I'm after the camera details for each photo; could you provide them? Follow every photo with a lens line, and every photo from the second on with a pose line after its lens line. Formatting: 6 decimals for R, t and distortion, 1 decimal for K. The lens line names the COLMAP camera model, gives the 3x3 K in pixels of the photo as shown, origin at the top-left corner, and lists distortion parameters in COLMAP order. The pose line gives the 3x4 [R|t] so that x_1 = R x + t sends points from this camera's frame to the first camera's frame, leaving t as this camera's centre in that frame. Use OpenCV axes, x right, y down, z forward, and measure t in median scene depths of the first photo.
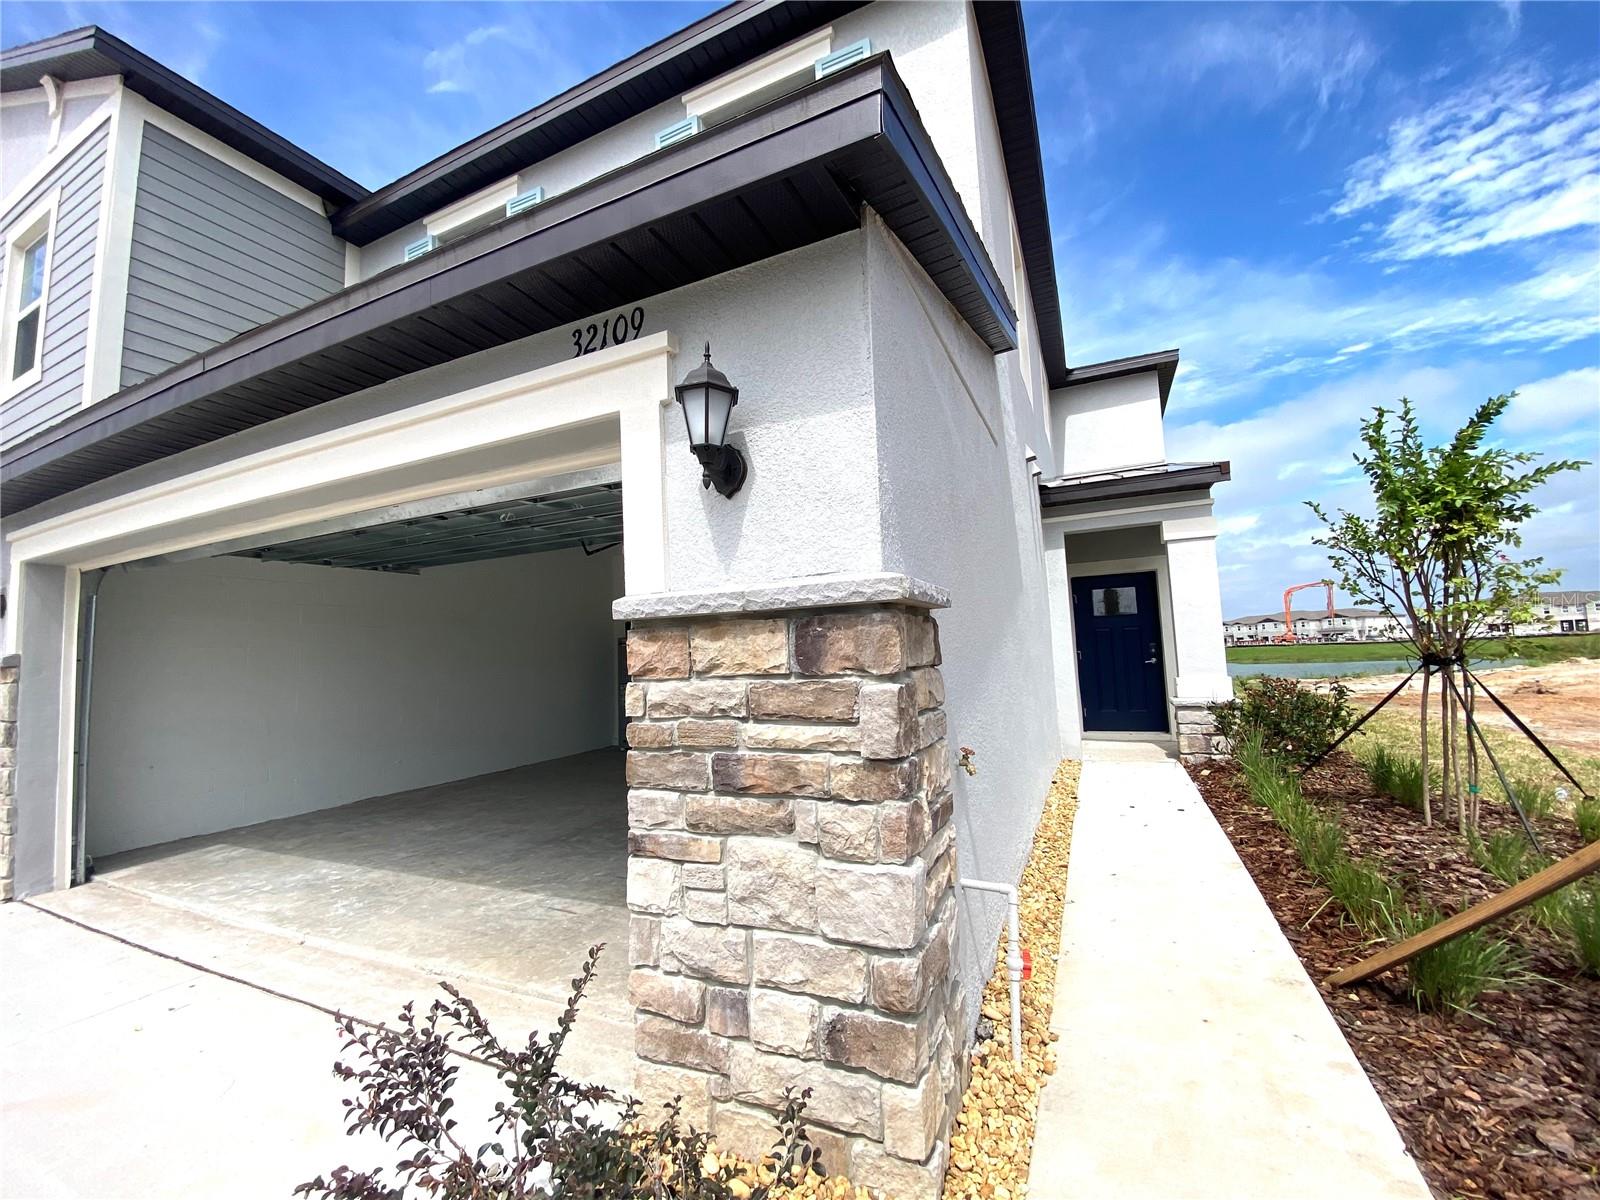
lens RADIAL K [[640.8, 0, 804.8], [0, 640.8, 606.7], [0, 0, 1]] dist [0.008231, -0.013270]
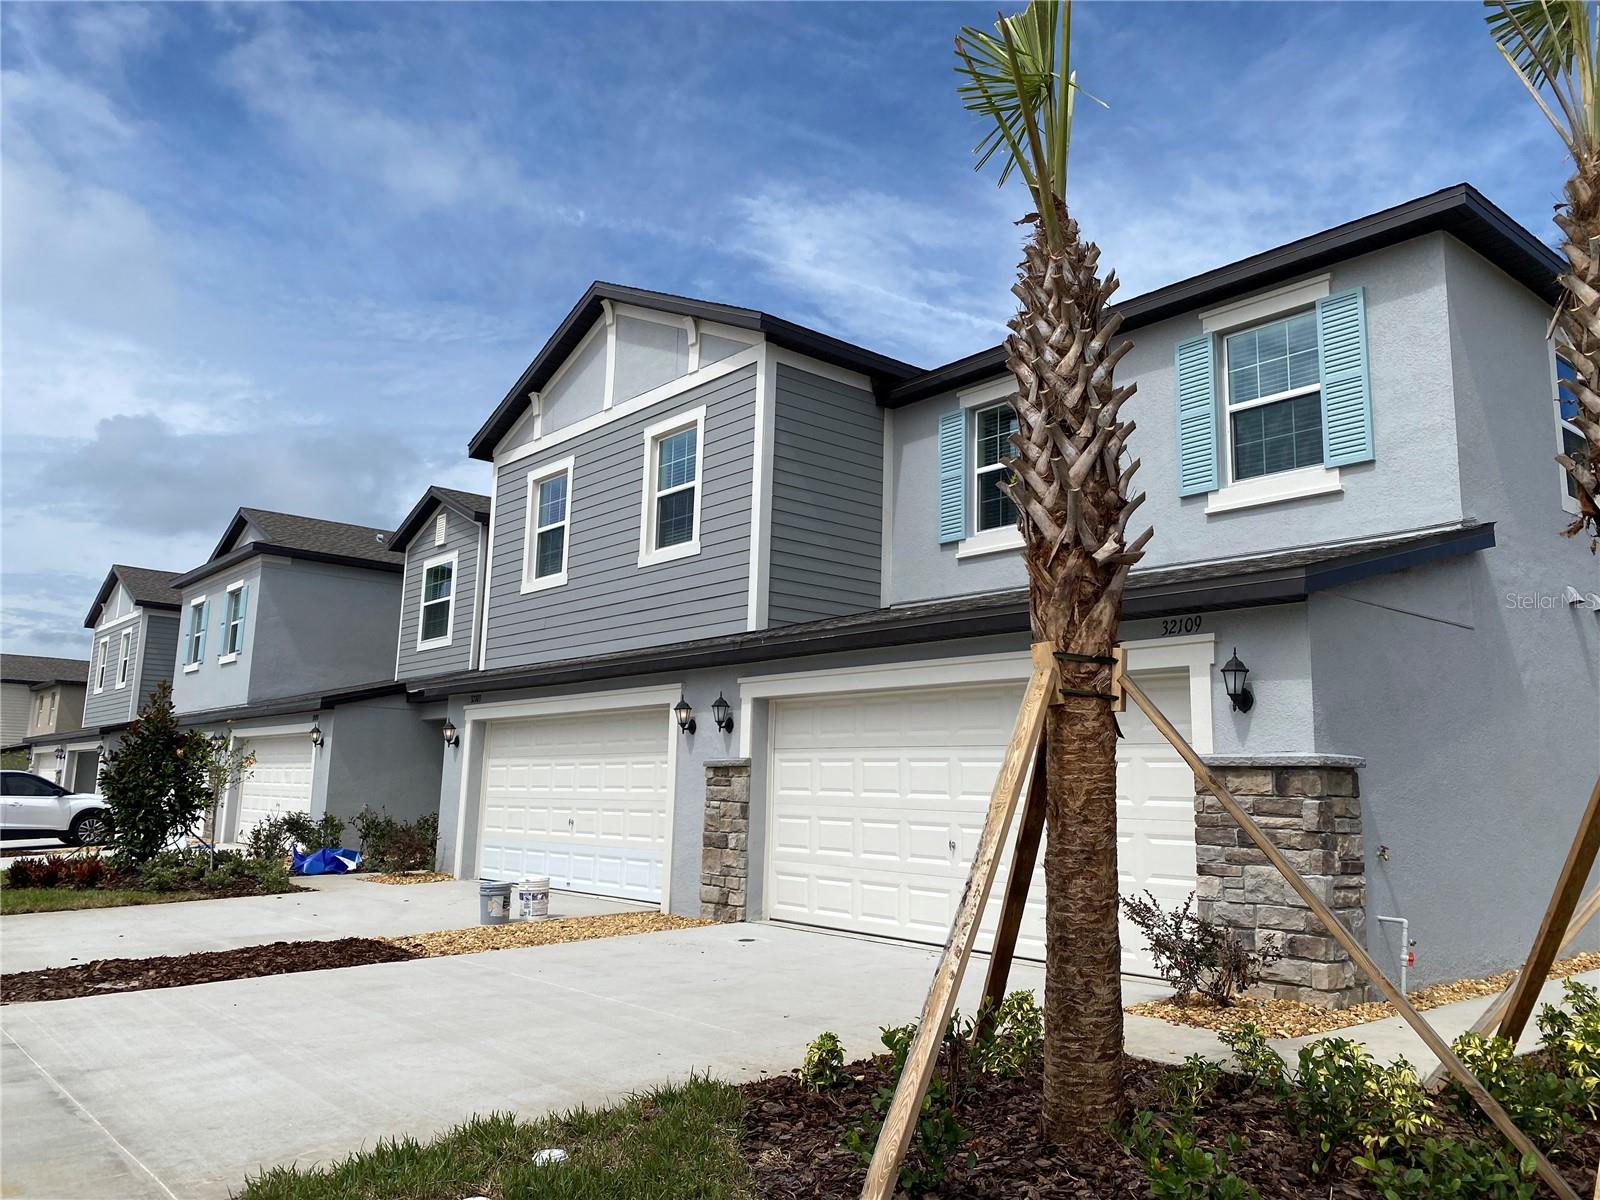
lens RADIAL K [[1199.1, 0, 840.9], [0, 1199.1, 593.1], [0, 0, 1]] dist [0.042582, -0.008606]
pose [[0.913699, -0.005637, -0.406353, 0.315835], [-0.032446, 0.995700, -0.086767, -0.185489], [0.405095, 0.092463, 0.909587, -3.556346]]
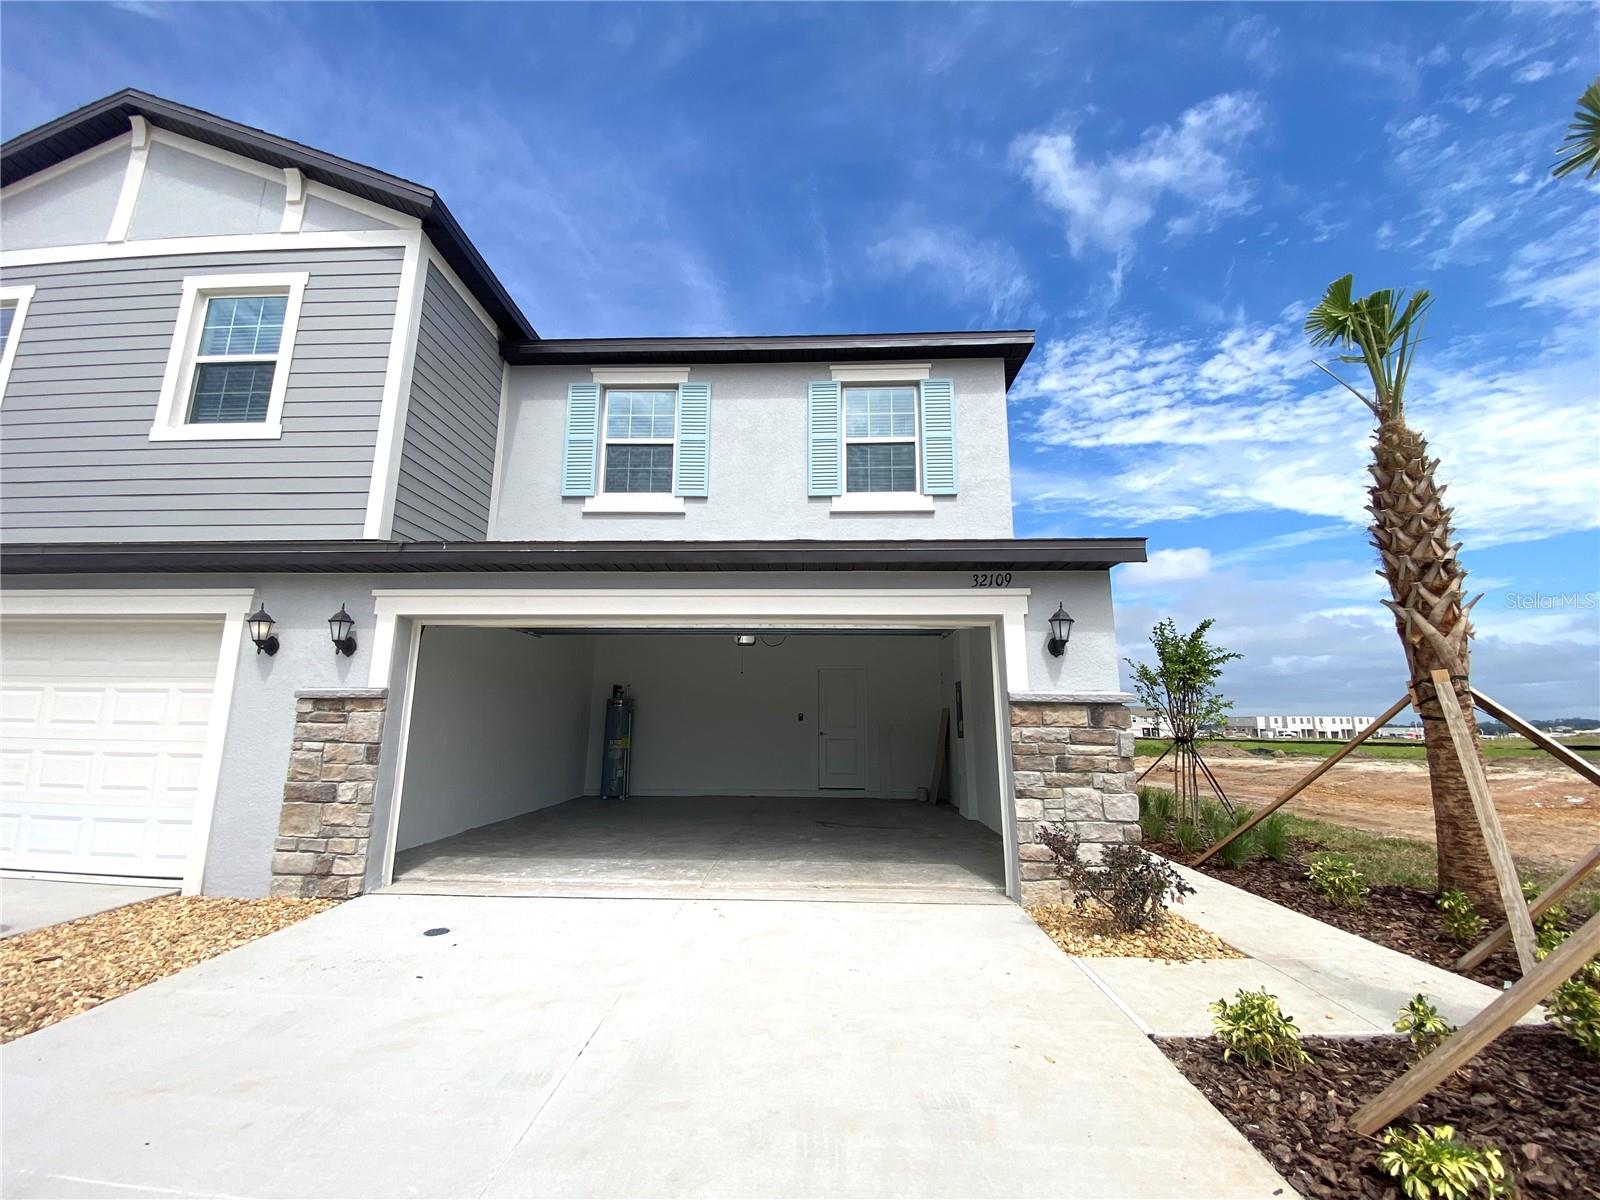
lens RADIAL K [[640.8, 0, 804.8], [0, 640.8, 606.7], [0, 0, 1]] dist [0.008231, -0.013270]
pose [[0.920959, 0.116769, 0.371753, -2.174451], [-0.071001, 0.988359, -0.134554, 0.051999], [-0.383137, 0.097524, 0.918529, -1.092208]]
